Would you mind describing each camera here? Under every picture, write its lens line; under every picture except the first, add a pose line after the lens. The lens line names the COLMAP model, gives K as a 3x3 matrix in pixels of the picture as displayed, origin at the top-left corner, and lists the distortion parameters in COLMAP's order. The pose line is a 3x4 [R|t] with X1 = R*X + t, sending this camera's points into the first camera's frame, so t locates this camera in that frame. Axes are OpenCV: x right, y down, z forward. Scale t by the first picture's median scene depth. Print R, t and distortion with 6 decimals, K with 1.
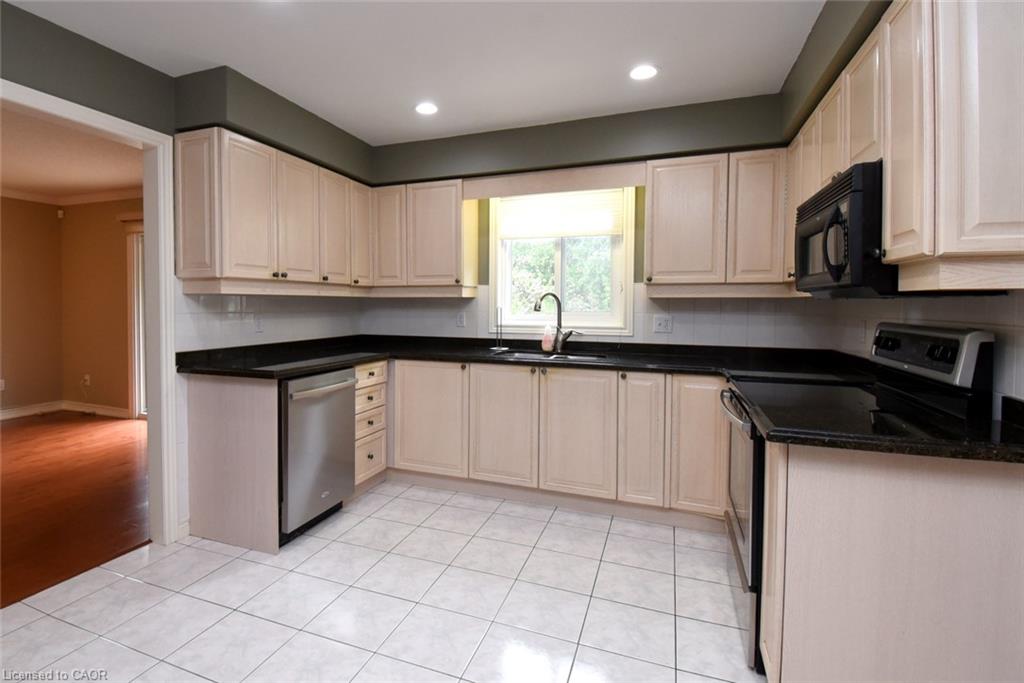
lens RADIAL K [[495.2, 0, 445.7], [0, 495.2, 313.3], [0, 0, 1]] dist [0.000736, -0.001299]
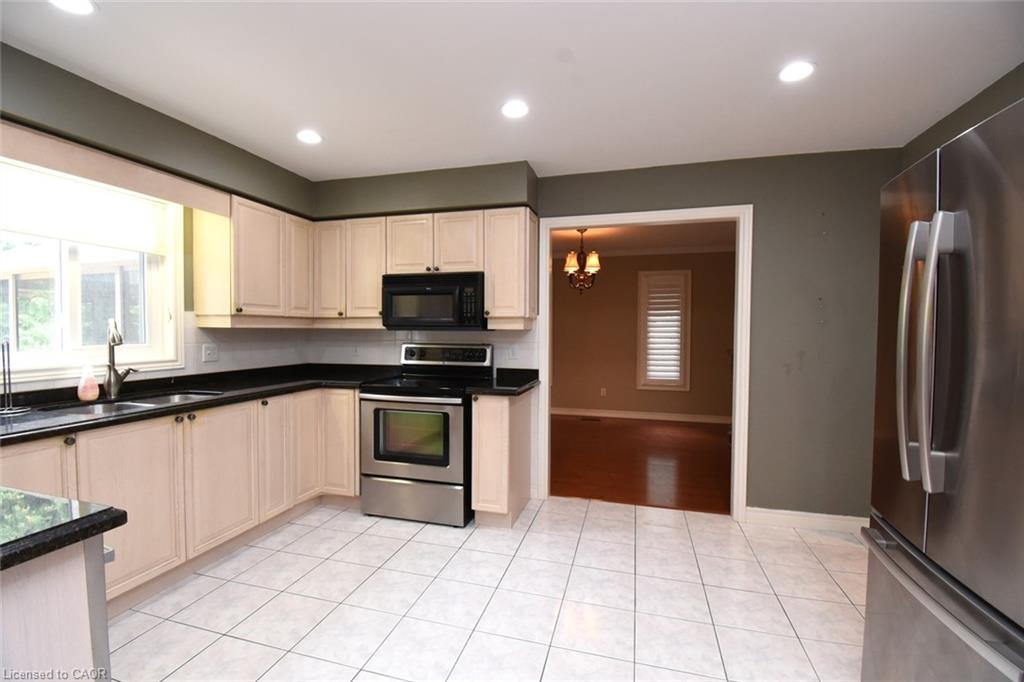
lens RADIAL K [[453.2, 0, 507.9], [0, 453.2, 341.3], [0, 0, 1]] dist [-0.006691, -0.010501]
pose [[-0.129018, -0.028395, 0.991236, -0.546975], [0.012961, 0.999456, 0.030318, -0.022357], [-0.991558, 0.016759, -0.128580, 0.509693]]
